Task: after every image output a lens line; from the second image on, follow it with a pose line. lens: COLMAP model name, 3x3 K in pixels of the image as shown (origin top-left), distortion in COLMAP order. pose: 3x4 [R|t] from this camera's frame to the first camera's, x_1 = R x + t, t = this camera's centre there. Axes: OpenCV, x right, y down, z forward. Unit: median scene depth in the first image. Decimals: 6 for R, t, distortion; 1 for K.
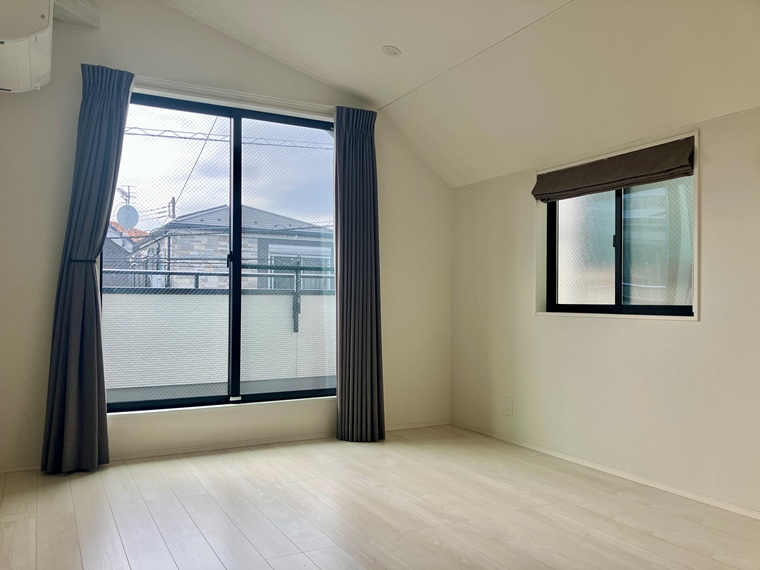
lens RADIAL K [[630.6, 0, 380.0], [0, 630.6, 285.0], [0, 0, 1]] dist [0.016856, -0.010689]
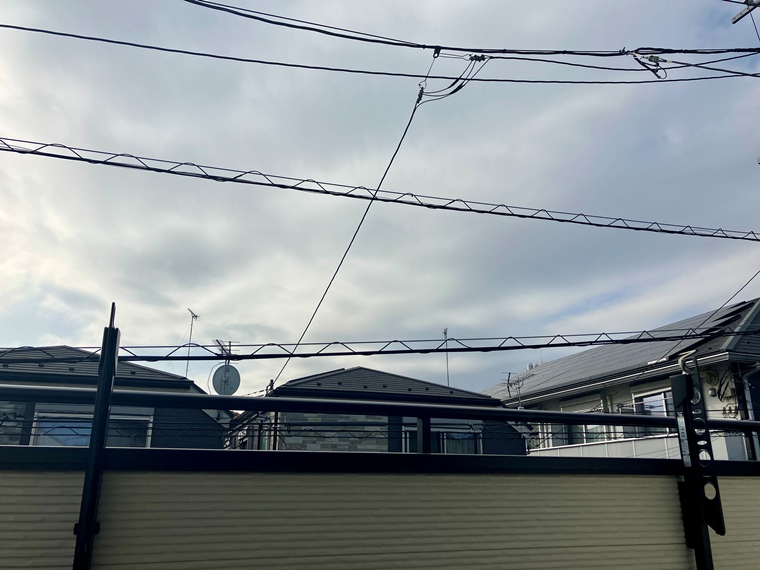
lens RADIAL K [[630.6, 0, 380.0], [0, 630.6, 285.0], [0, 0, 1]] dist [0.016856, -0.010689]
pose [[0.990091, -0.050921, -0.130873, -0.107160], [0.010748, 0.956685, -0.290928, 0.006128], [0.140018, 0.286639, 0.947752, 0.264158]]
